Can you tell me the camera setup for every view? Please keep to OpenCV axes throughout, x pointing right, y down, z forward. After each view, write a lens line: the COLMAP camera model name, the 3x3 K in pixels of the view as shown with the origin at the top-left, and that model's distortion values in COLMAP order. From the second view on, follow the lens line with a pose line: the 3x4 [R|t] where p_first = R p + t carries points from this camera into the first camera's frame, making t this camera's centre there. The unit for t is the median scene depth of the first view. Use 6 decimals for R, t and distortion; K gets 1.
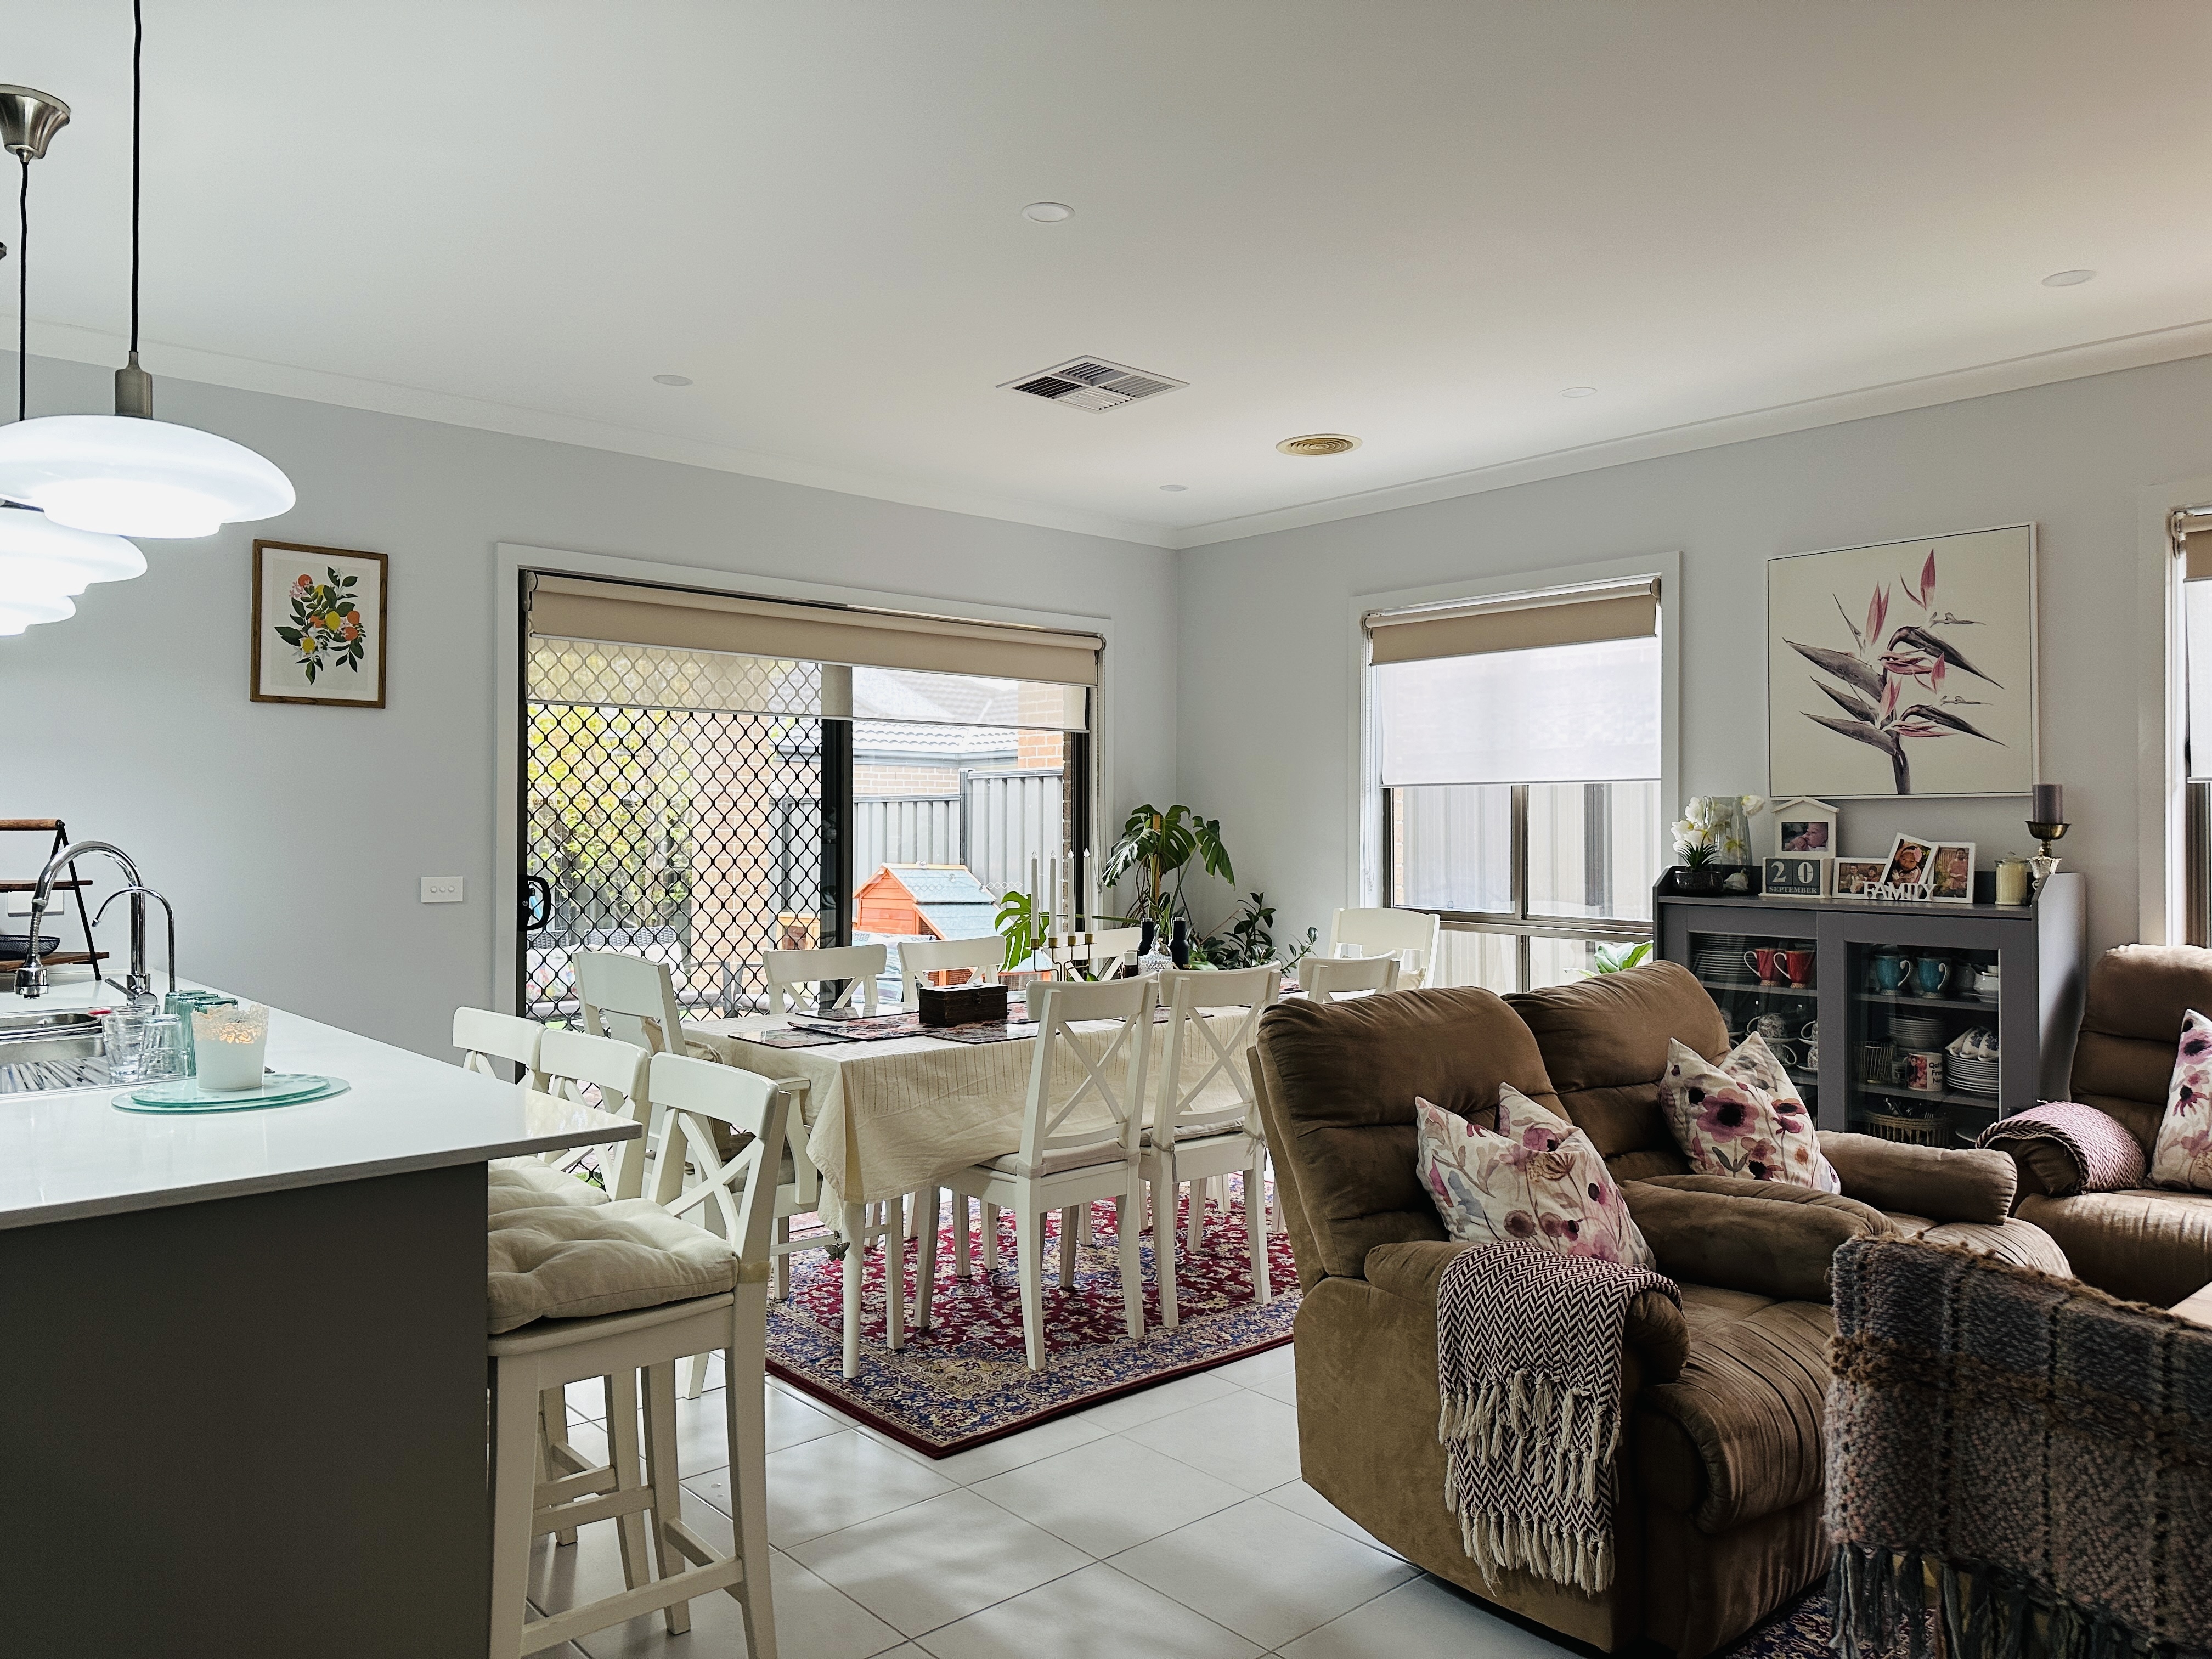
lens RADIAL K [[1560.8, 0, 1102.6], [0, 1560.8, 828.7], [0, 0, 1]] dist [0.000667, 0.002105]
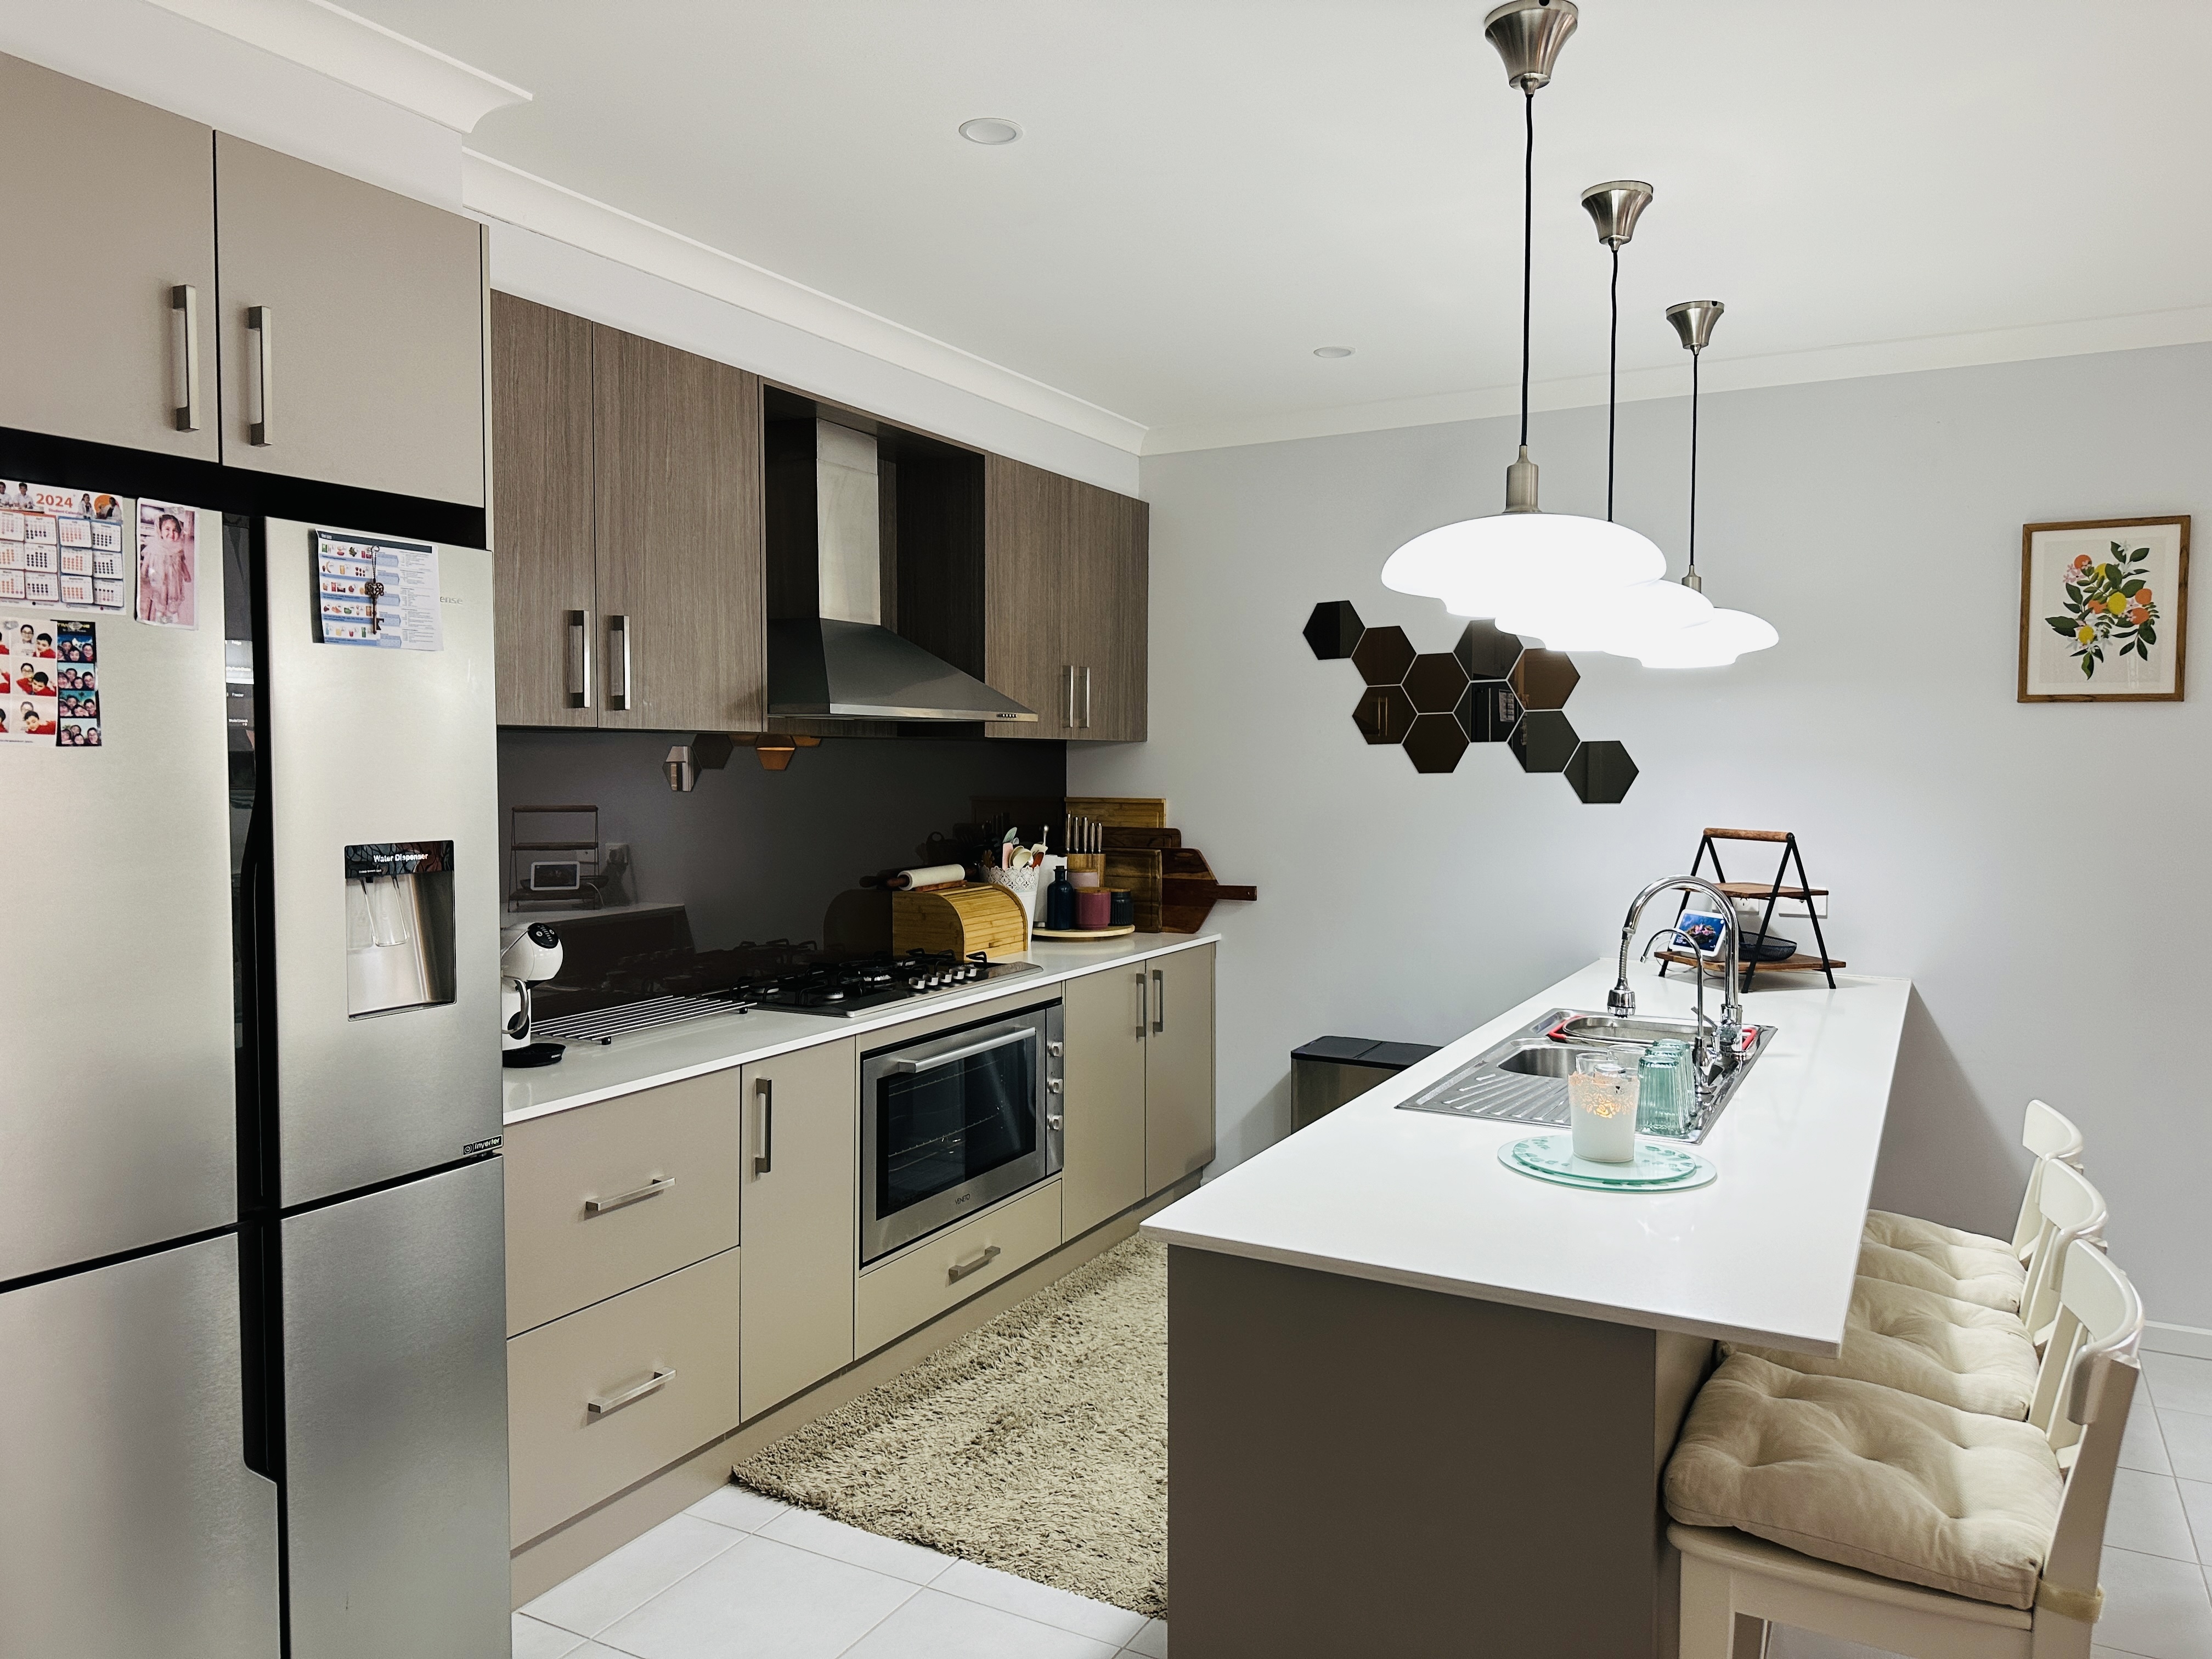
lens RADIAL K [[1560.8, 0, 1104.7], [0, 1560.8, 824.3], [0, 0, 1]] dist [0.000667, 0.002105]
pose [[0.345070, 0.041302, -0.937668, 0.132178], [-0.006272, 0.999110, 0.041700, -0.044088], [0.938556, -0.008508, 0.345022, 0.175806]]
